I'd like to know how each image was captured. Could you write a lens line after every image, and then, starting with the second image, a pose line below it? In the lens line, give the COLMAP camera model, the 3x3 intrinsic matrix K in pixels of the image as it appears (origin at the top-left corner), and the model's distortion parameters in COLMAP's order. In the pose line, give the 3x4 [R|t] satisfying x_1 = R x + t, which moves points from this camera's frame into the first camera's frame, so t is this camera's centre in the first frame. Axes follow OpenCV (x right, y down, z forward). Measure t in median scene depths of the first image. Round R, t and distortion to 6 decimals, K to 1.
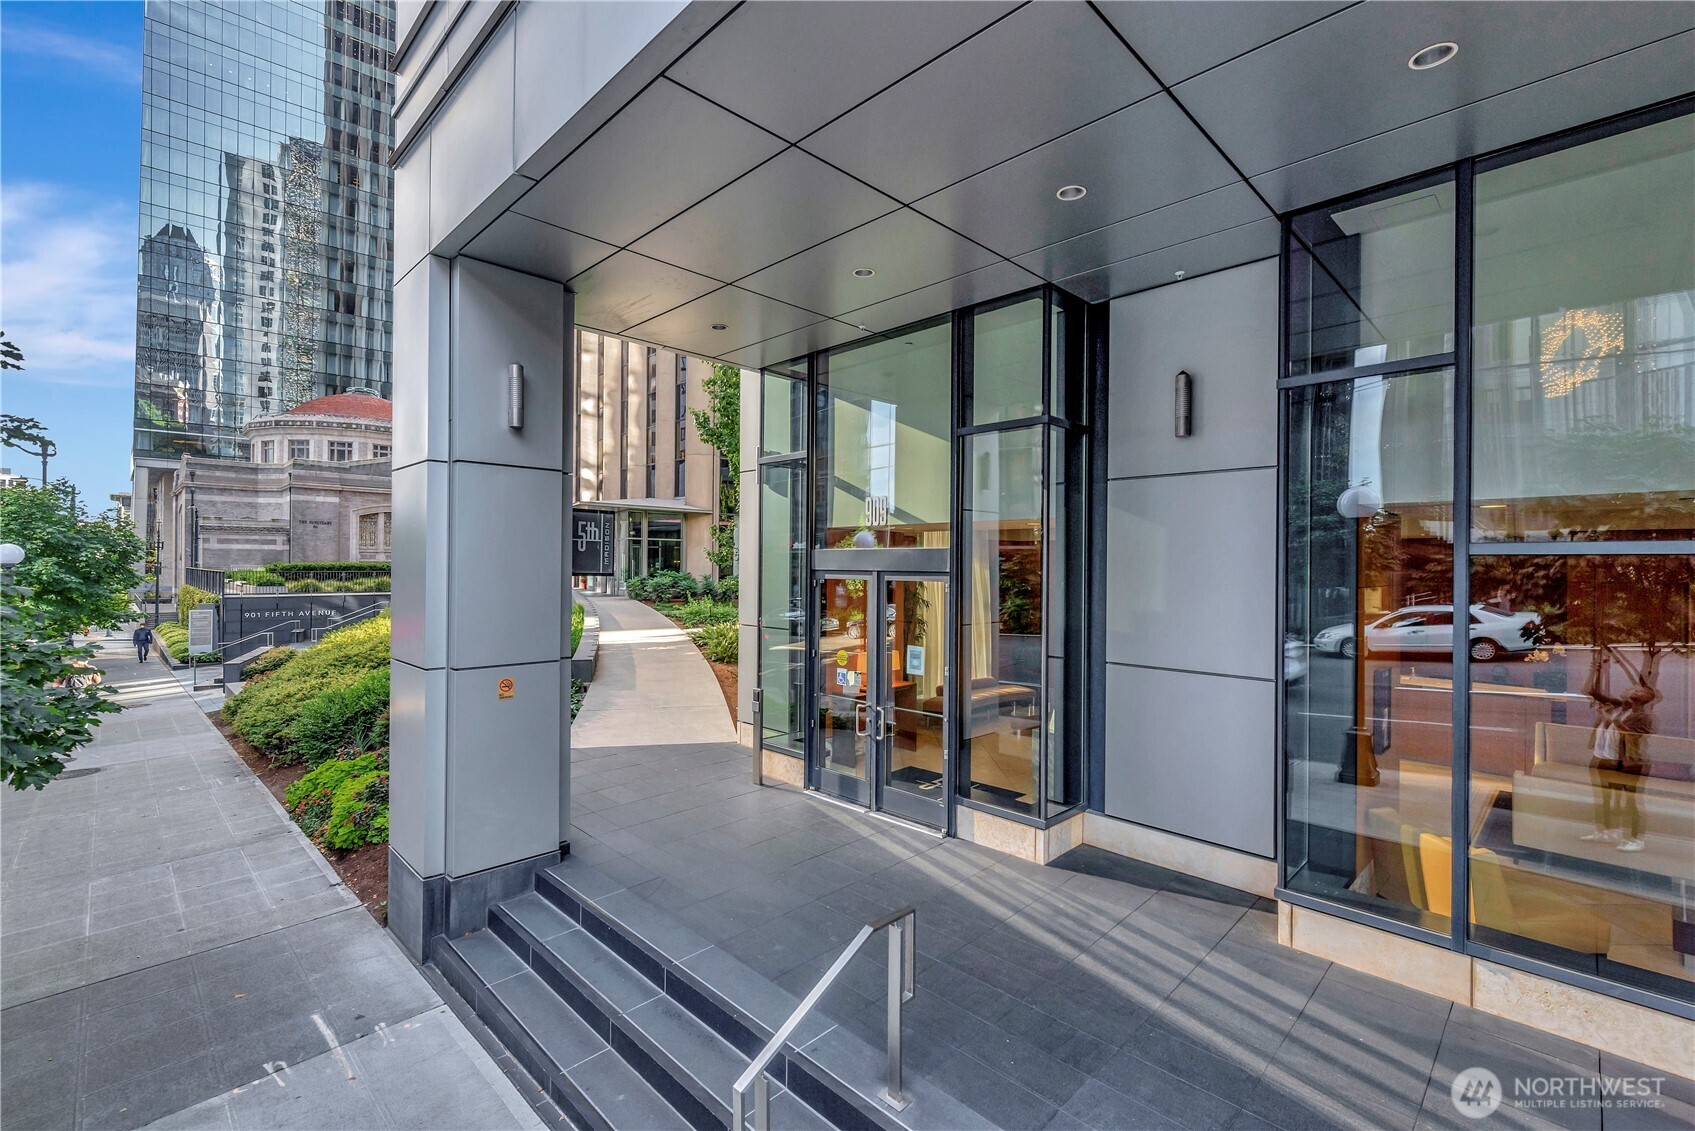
lens RADIAL K [[741.8, 0, 850.7], [0, 741.8, 567.6], [0, 0, 1]] dist [-0.000111, 0.000321]
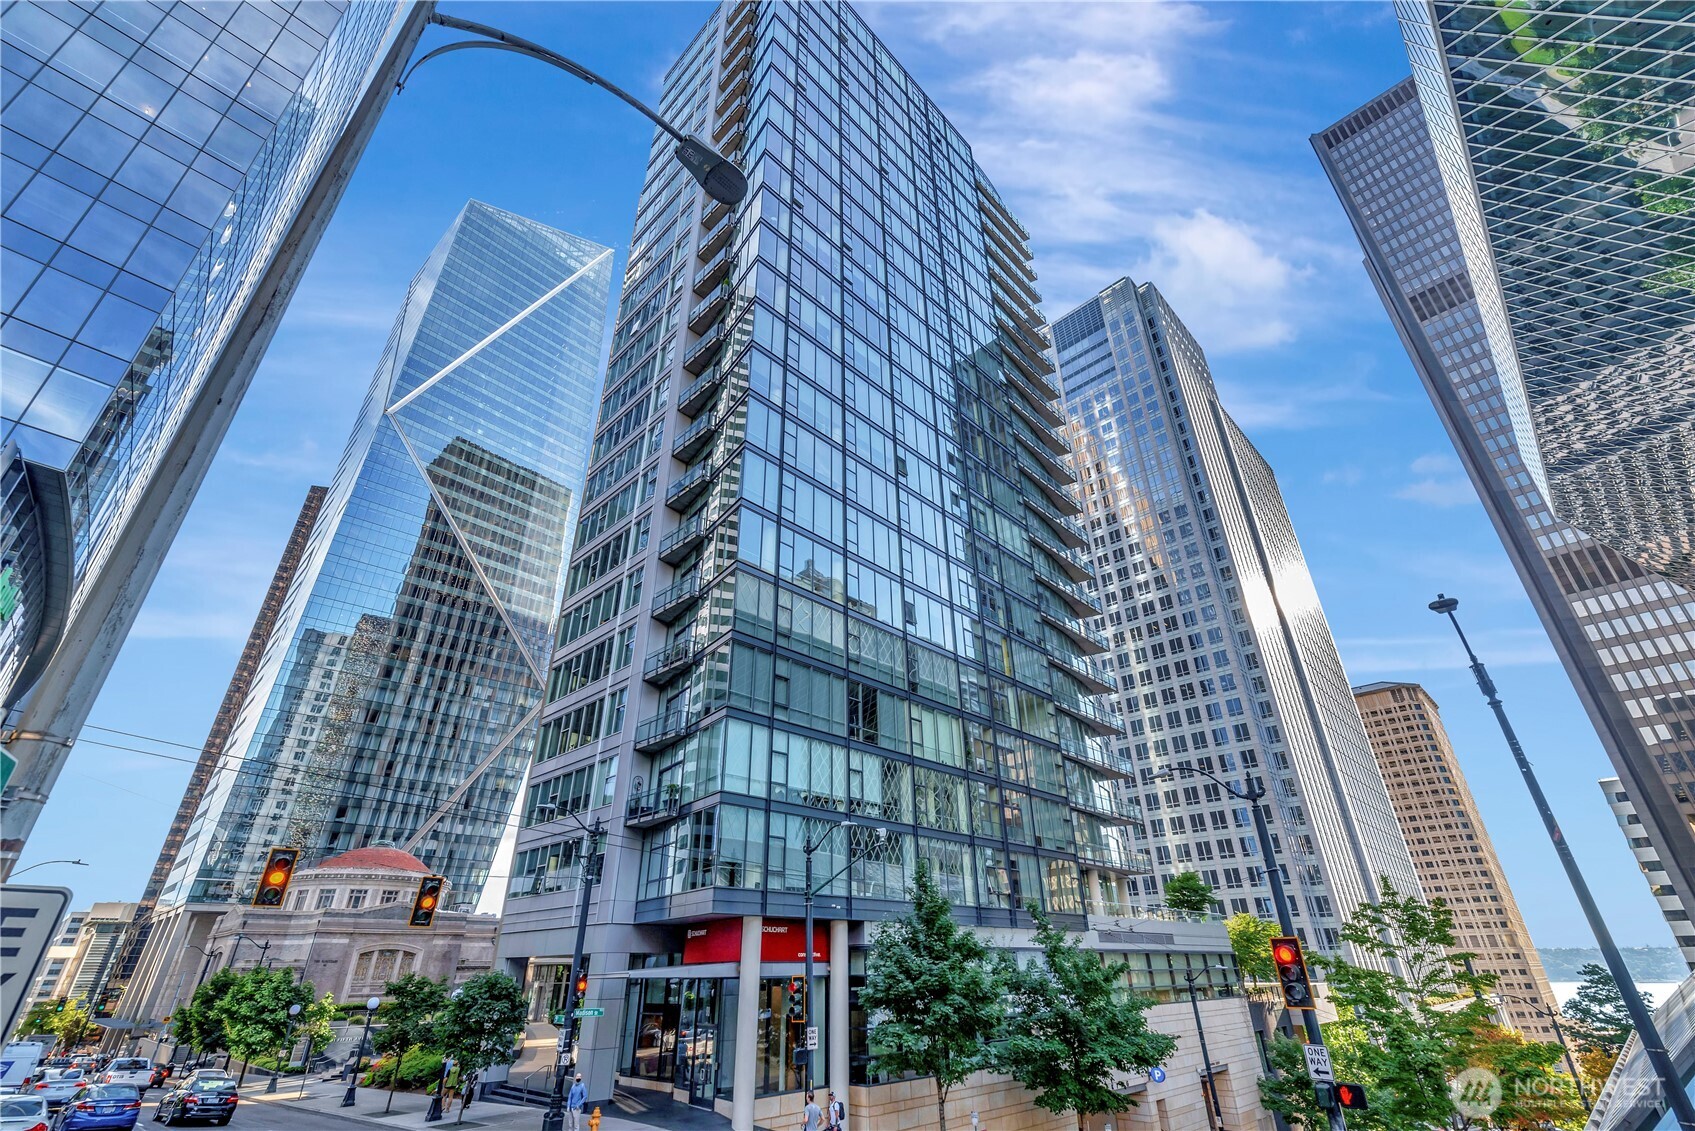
lens RADIAL K [[741.8, 0, 855.7], [0, 741.8, 559.0], [0, 0, 1]] dist [-0.000111, 0.000321]
pose [[0.999607, -0.007473, 0.027007, 0.167122], [0.019743, 0.871755, -0.489544, -0.019103], [-0.019886, 0.489885, 0.871560, -0.463710]]
